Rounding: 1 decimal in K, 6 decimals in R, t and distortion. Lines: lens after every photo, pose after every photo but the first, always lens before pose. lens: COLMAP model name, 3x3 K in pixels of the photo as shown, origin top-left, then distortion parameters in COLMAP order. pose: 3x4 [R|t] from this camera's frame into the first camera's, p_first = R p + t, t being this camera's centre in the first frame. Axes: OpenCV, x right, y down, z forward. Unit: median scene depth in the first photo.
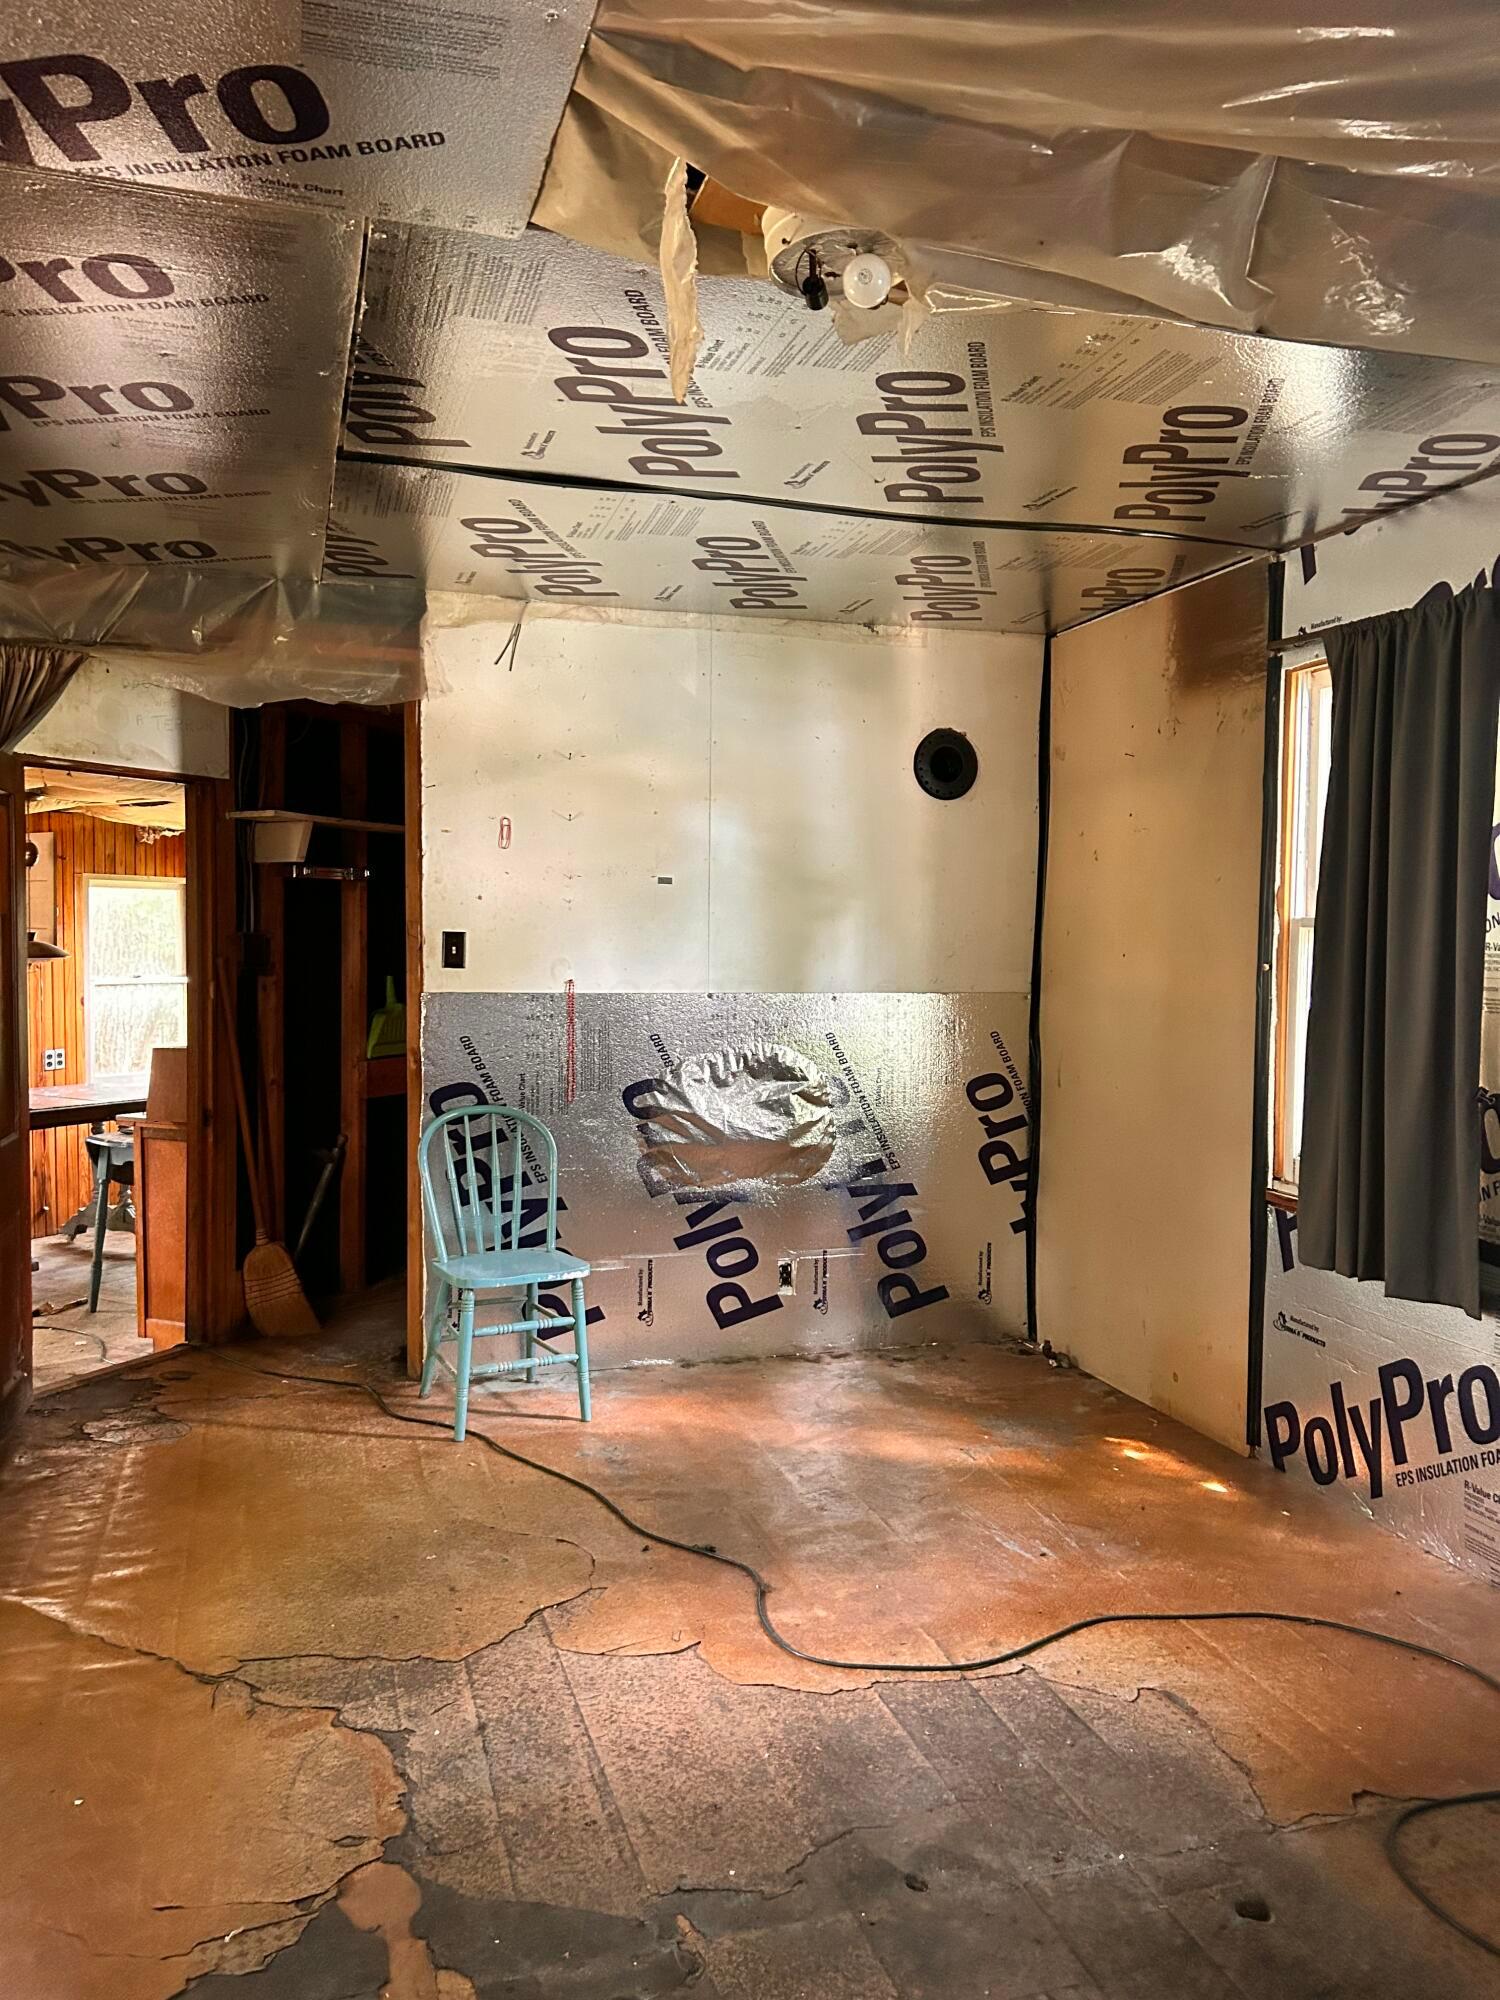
lens RADIAL K [[1513.4, 0, 741.7], [0, 1513.4, 1008.6], [0, 0, 1]] dist [0.049262, -0.059709]
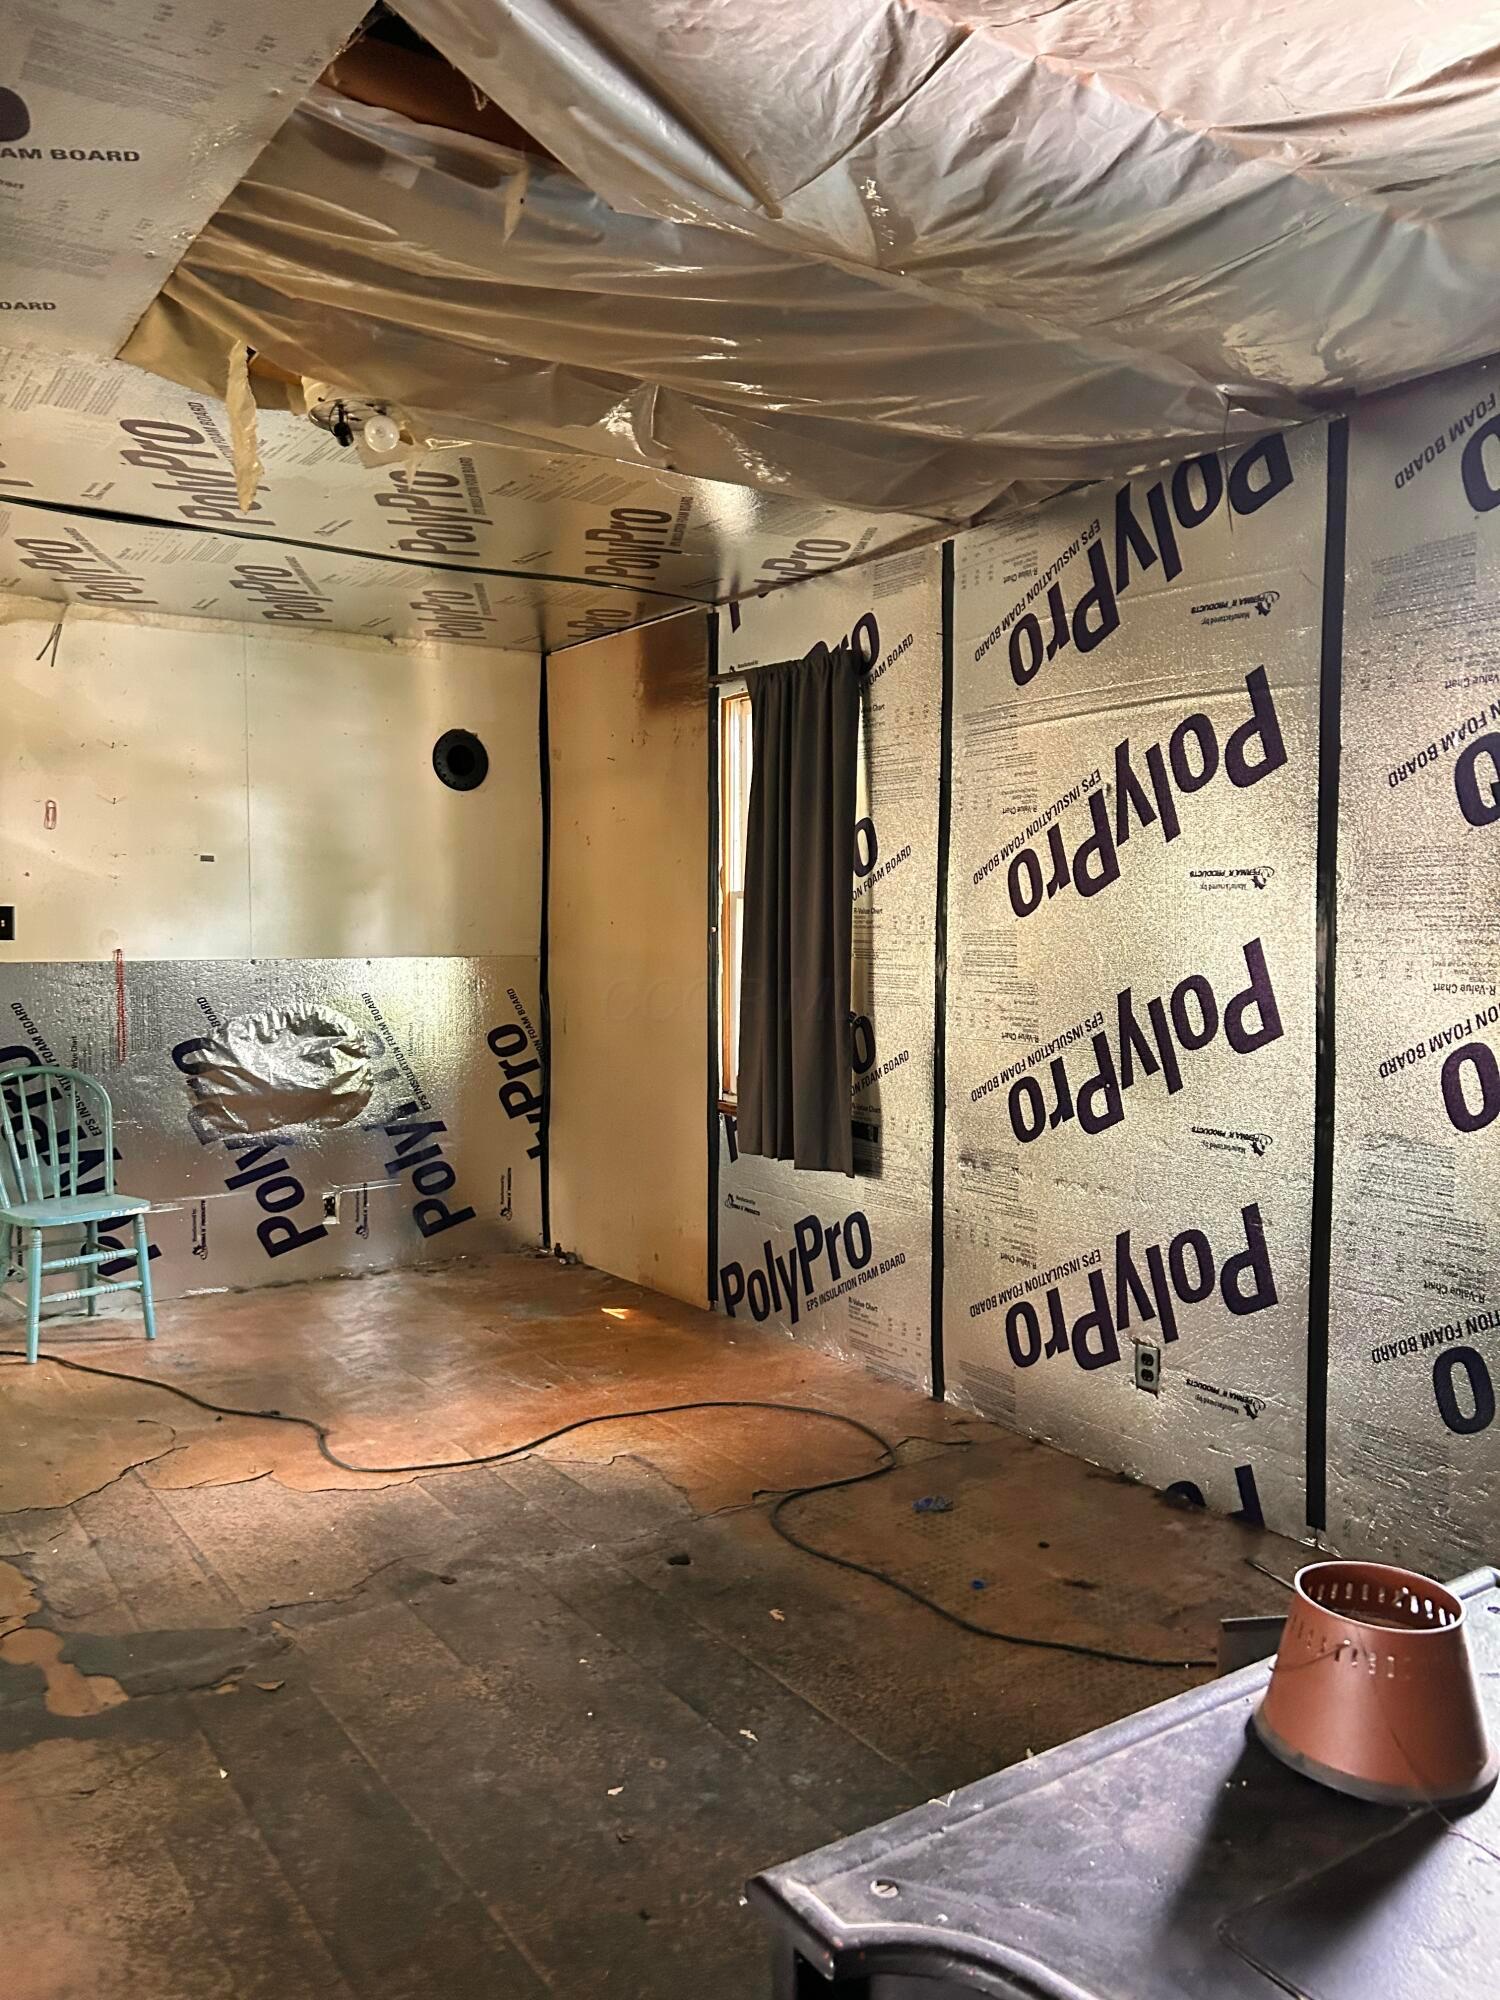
lens RADIAL K [[1513.4, 0, 735.4], [0, 1513.4, 1002.4], [0, 0, 1]] dist [0.049262, -0.059709]
pose [[0.954358, -0.027144, 0.297429, -0.022902], [0.023903, 0.999609, 0.014529, 0.019381], [-0.297707, -0.006756, 0.954634, -0.260354]]
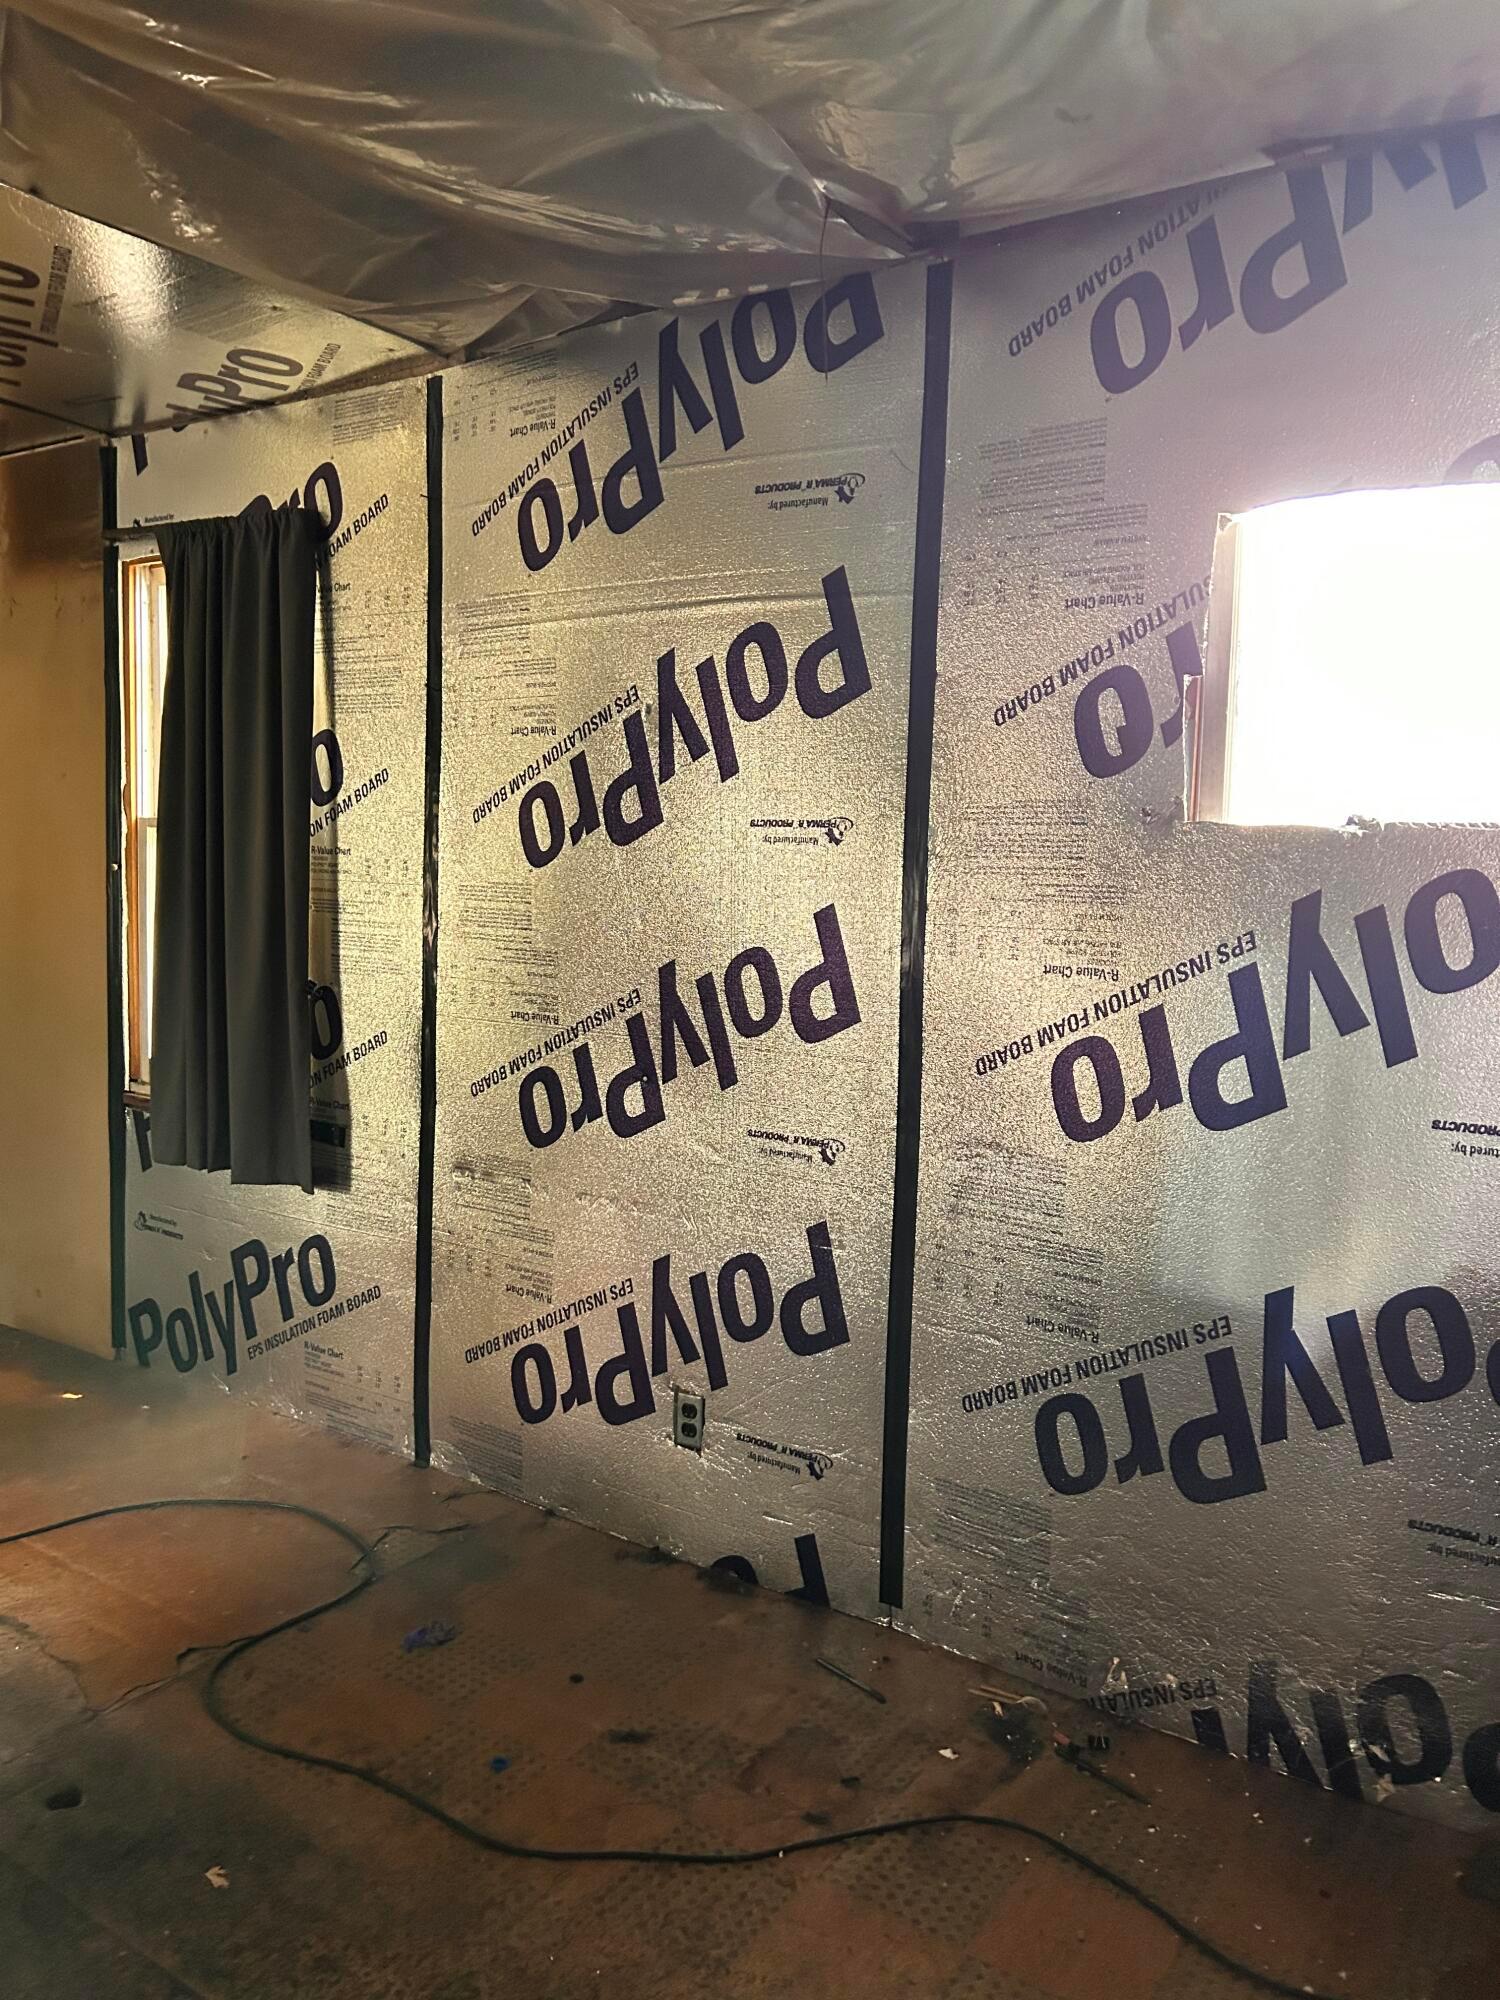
lens RADIAL K [[1513.4, 0, 750.3], [0, 1513.4, 1010.2], [0, 0, 1]] dist [0.049262, -0.059709]
pose [[0.778971, -0.049060, 0.625138, 0.051142], [0.008691, 0.997684, 0.067467, 0.002595], [-0.627000, -0.047122, 0.777593, -0.029879]]
